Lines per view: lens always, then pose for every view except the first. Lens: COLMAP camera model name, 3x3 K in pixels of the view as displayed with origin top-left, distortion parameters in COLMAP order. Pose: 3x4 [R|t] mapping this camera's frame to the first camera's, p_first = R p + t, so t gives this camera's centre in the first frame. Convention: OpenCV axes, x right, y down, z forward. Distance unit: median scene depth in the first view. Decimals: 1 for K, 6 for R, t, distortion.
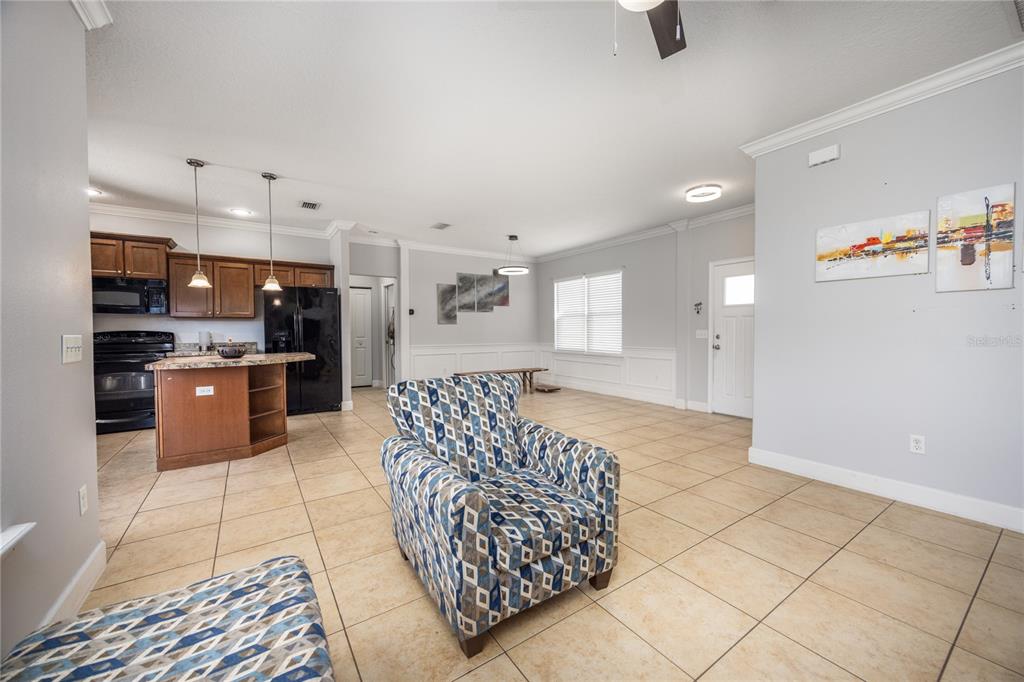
lens RADIAL K [[390.5, 0, 517.7], [0, 390.5, 336.7], [0, 0, 1]] dist [-0.002148, -0.000402]
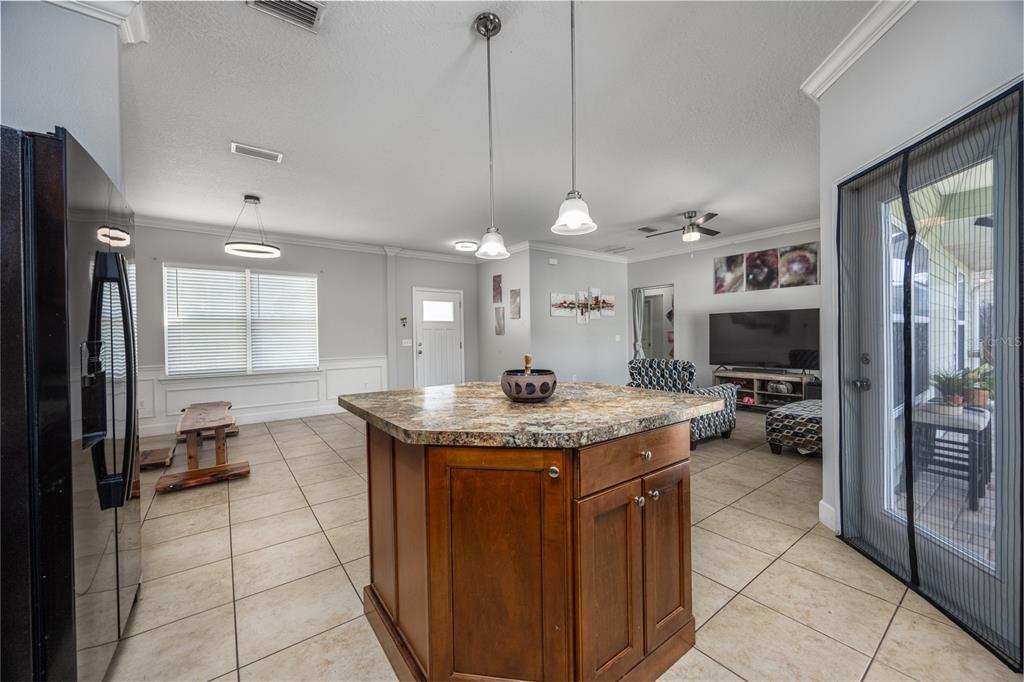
lens RADIAL K [[390.5, 0, 517.7], [0, 390.5, 336.7], [0, 0, 1]] dist [-0.002148, -0.000402]
pose [[-0.051930, 0.001296, 0.998650, -0.929694], [0.031765, 0.999495, 0.000355, -0.017702], [-0.998145, 0.031740, -0.051945, 0.827771]]
